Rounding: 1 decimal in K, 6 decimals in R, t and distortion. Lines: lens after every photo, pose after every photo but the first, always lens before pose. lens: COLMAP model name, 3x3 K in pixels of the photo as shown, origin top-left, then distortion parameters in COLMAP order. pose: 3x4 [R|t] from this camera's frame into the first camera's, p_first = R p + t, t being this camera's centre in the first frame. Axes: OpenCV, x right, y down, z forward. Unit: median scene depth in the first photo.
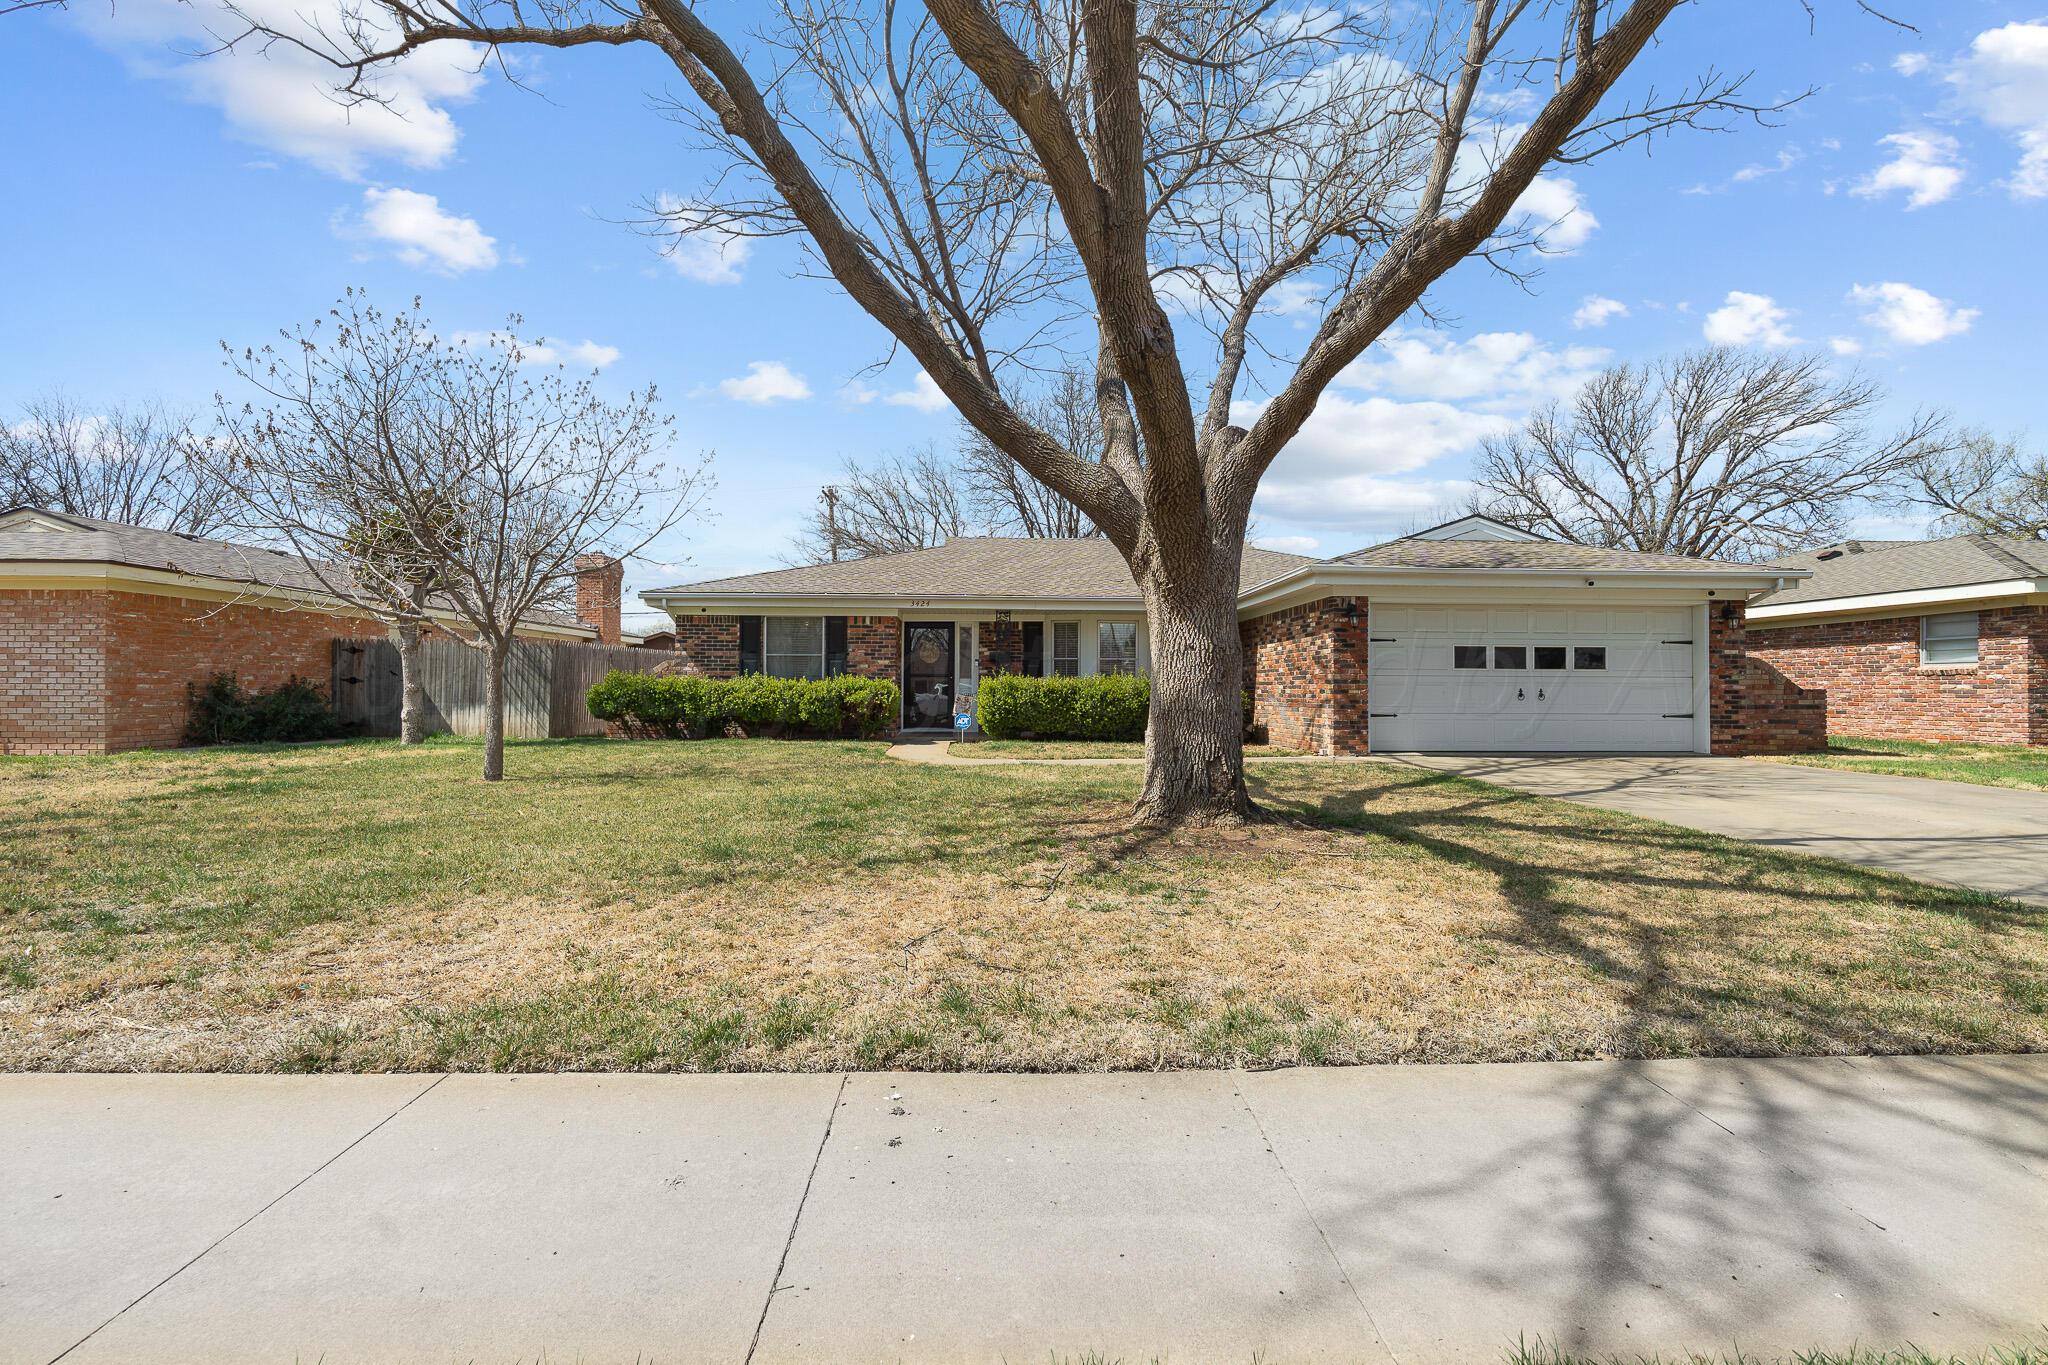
lens RADIAL K [[911.4, 0, 1009.5], [0, 911.4, 680.9], [0, 0, 1]] dist [-0.001824, 0.000081]
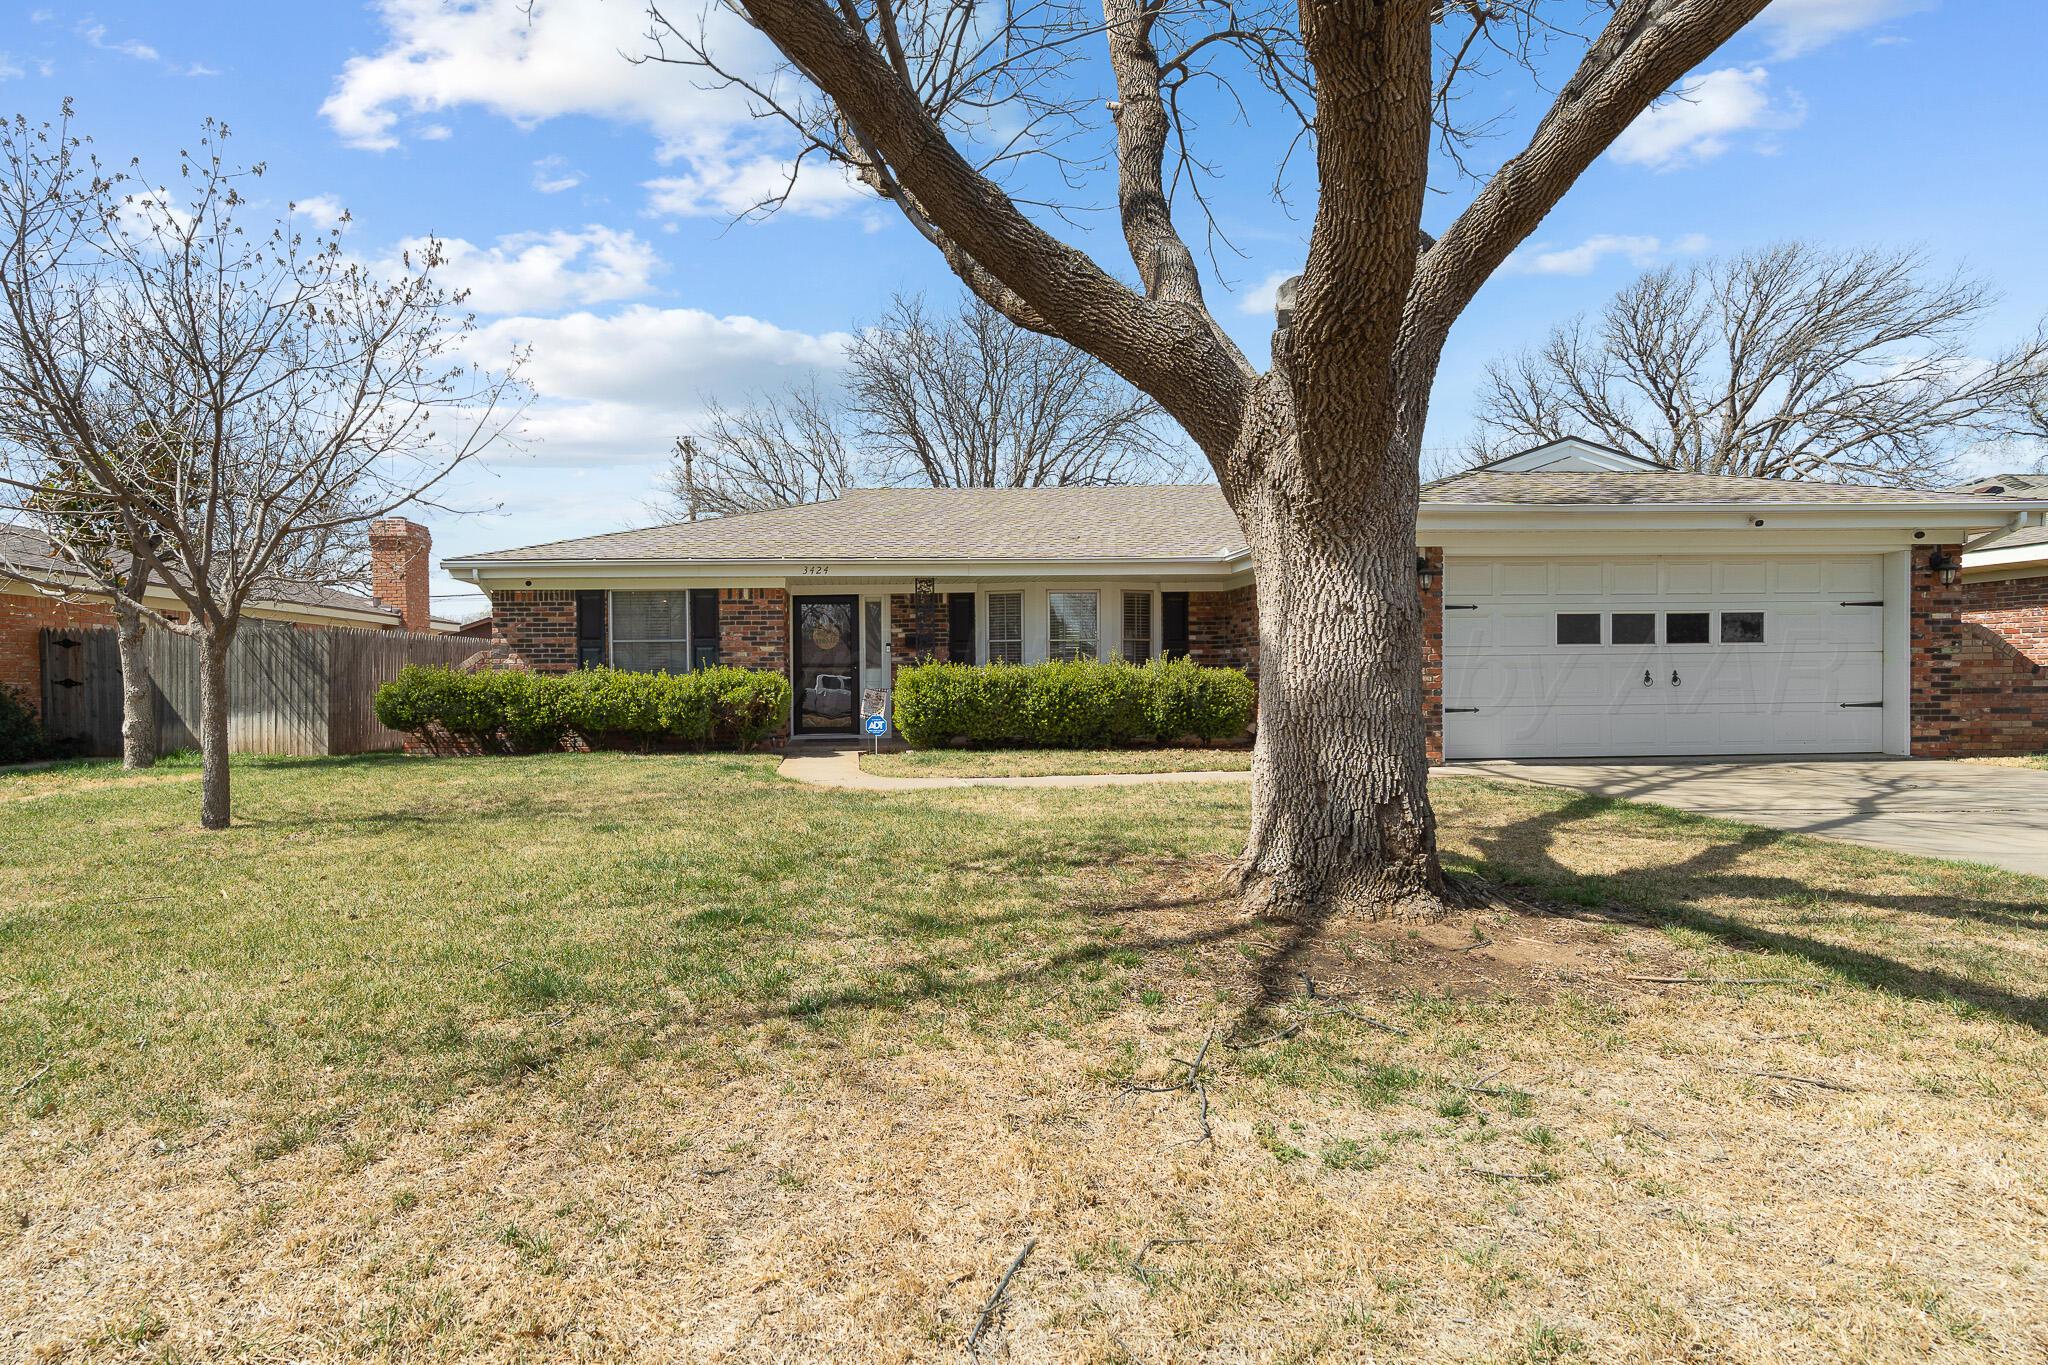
lens RADIAL K [[1064.4, 0, 901.0], [0, 1064.4, 693.3], [0, 0, 1]] dist [-0.001677, 0.001175]
pose [[0.999878, -0.015395, 0.002620, -0.033030], [0.015336, 0.999661, 0.021060, -0.000442], [-0.002944, -0.021017, 0.999775, 0.124605]]
